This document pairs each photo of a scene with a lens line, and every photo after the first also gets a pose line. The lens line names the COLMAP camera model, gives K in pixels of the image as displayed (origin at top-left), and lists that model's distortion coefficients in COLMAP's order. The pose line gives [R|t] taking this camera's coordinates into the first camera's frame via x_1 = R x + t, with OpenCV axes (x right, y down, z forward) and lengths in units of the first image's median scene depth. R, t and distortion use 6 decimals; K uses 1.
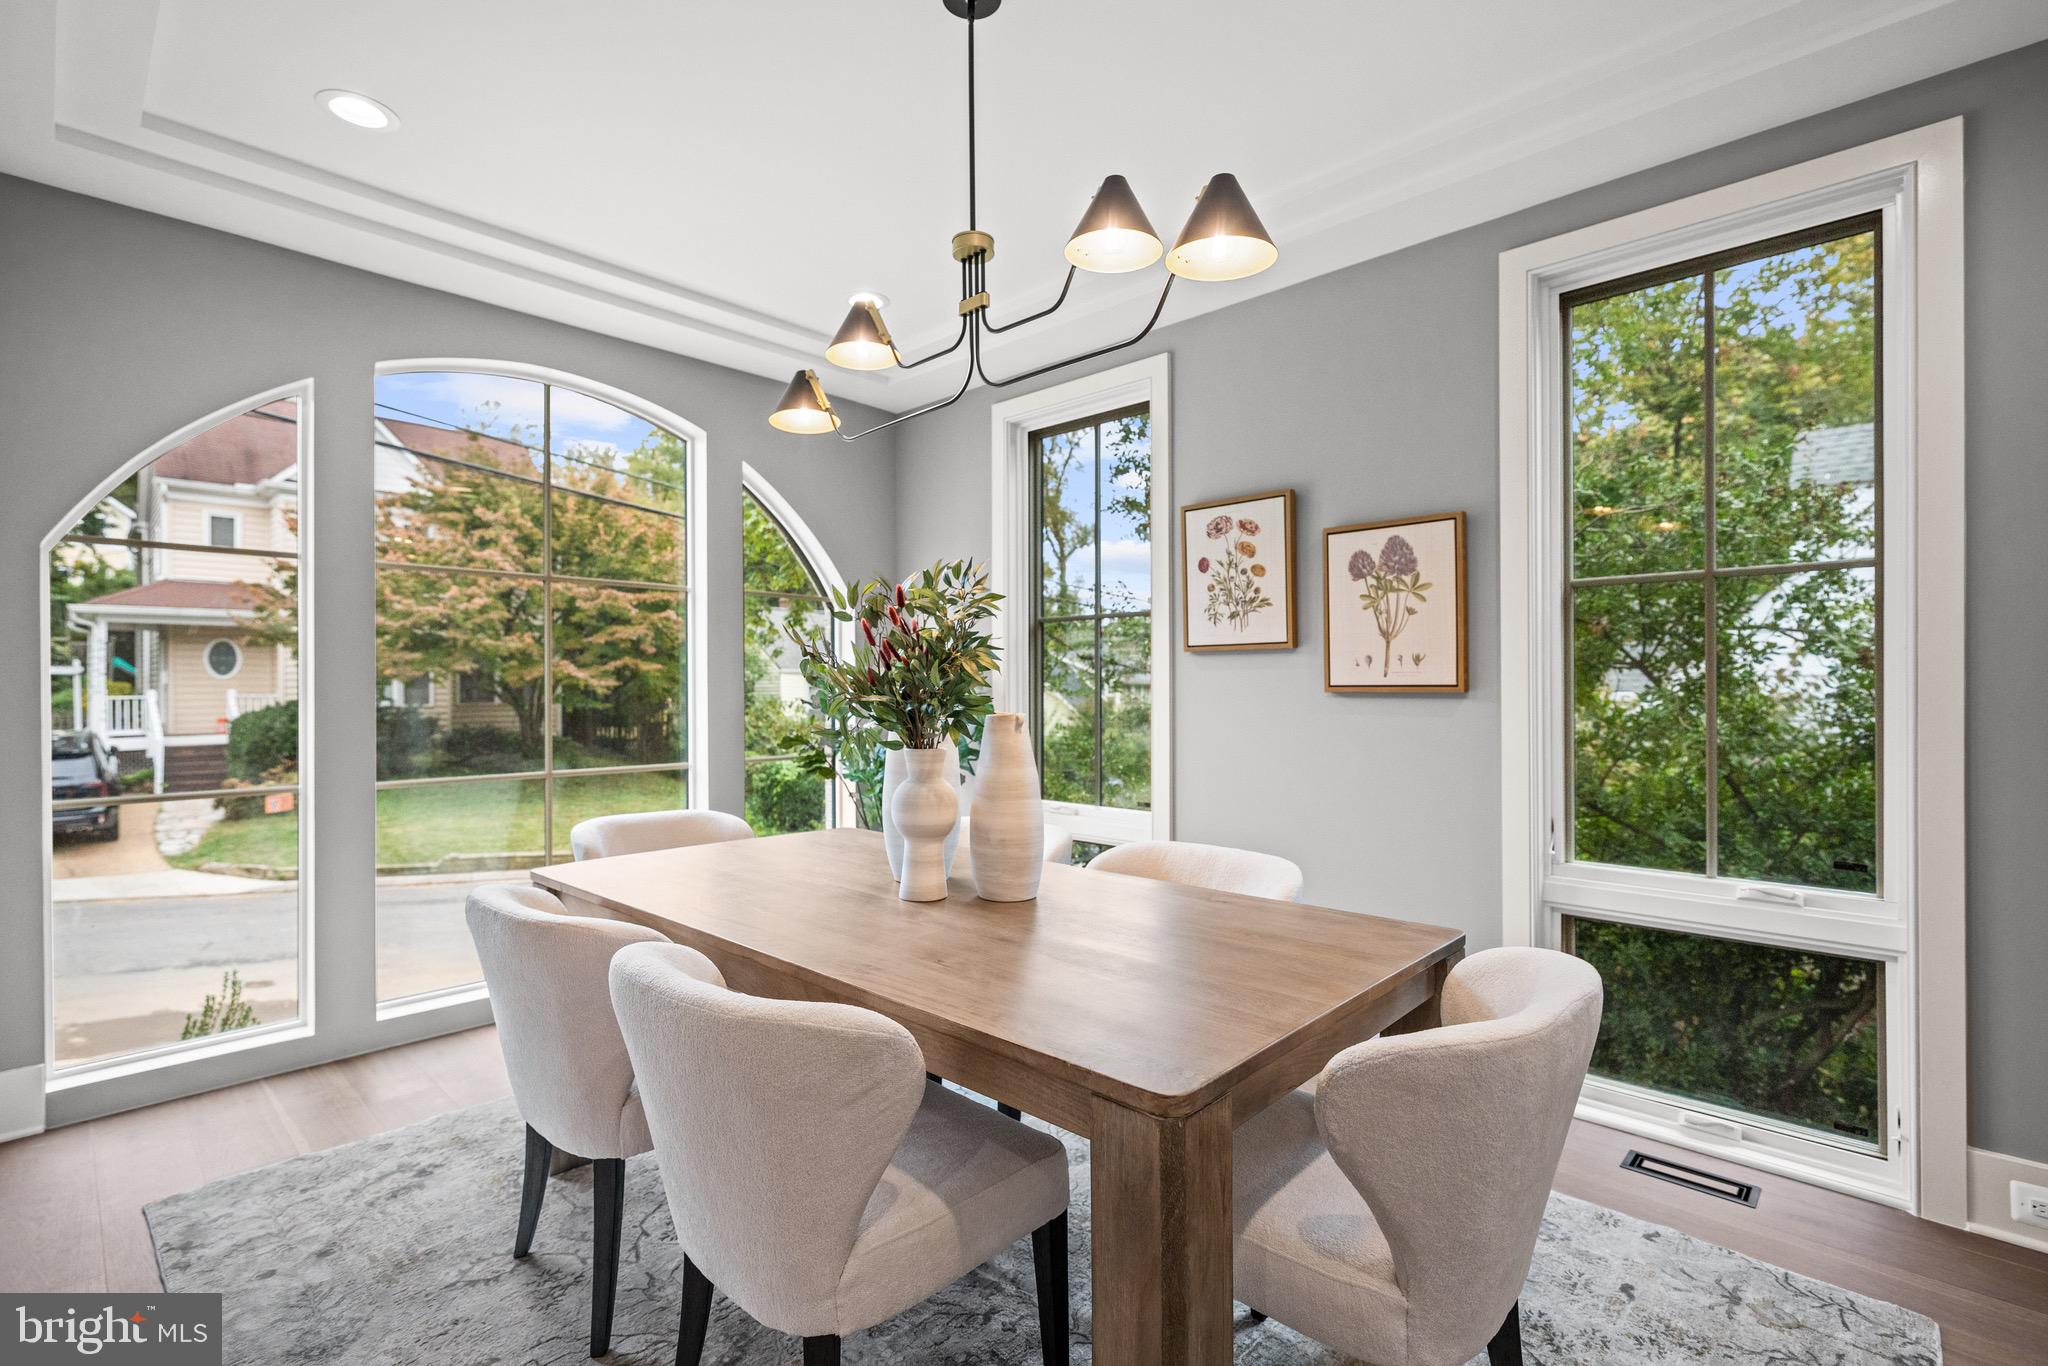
lens RADIAL K [[936.8, 0, 1021.8], [0, 936.8, 686.6], [0, 0, 1]] dist [-0.000079, -0.000080]
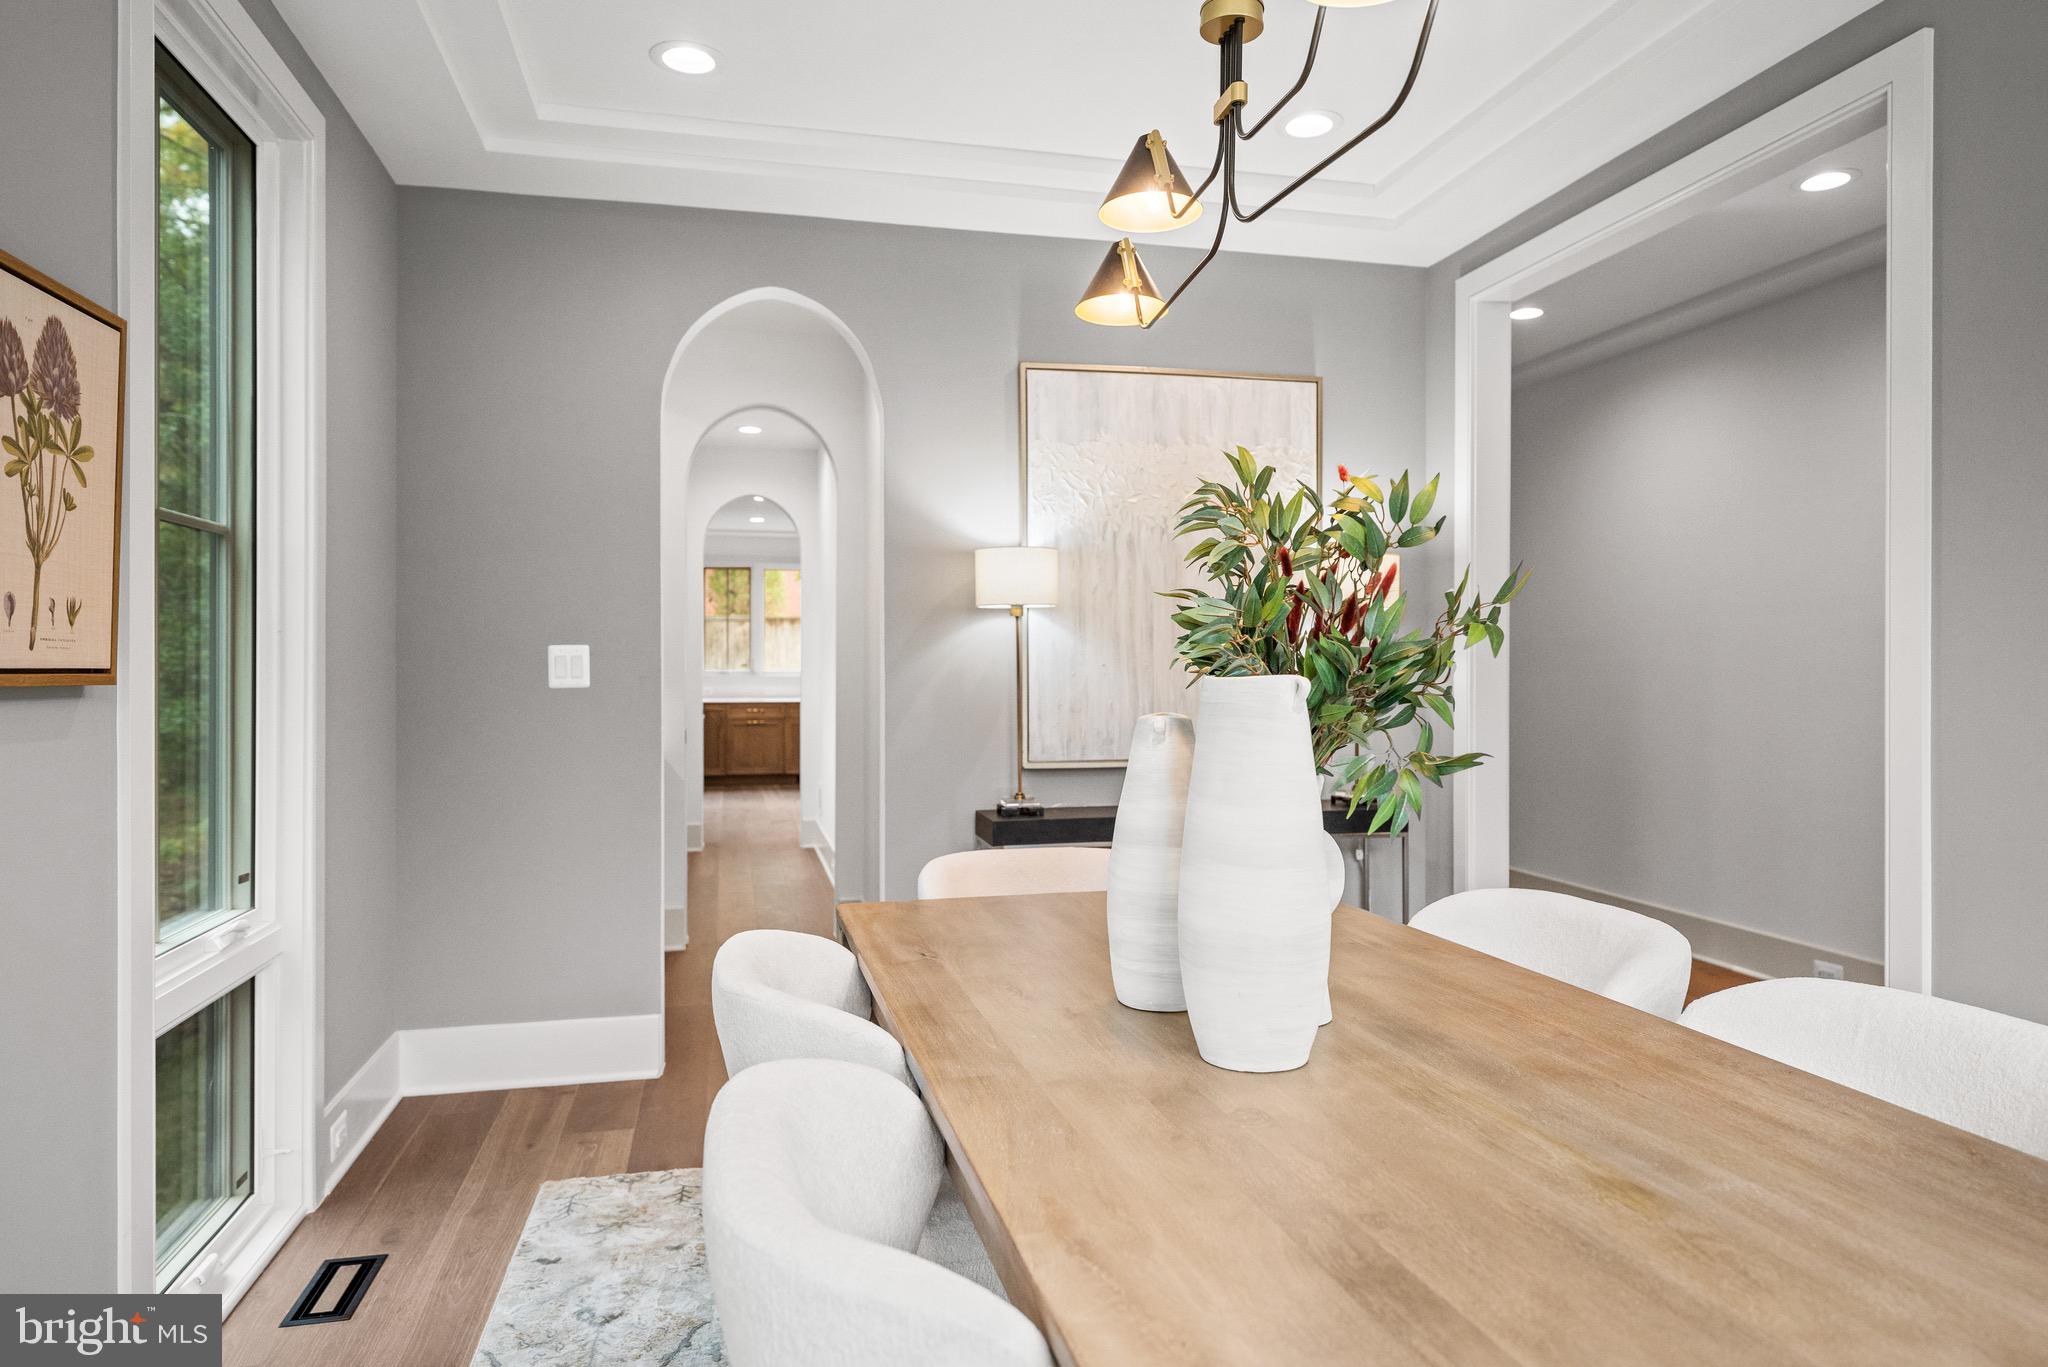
lens RADIAL K [[1256.2, 0, 1023.1], [0, 1256.2, 678.0], [0, 0, 1]] dist [-0.001784, -0.000053]
pose [[-0.835217, -0.003343, 0.549911, -0.290358], [-0.003784, 0.999993, 0.000332, 0.000899], [-0.549908, -0.001803, -0.835223, 1.258826]]
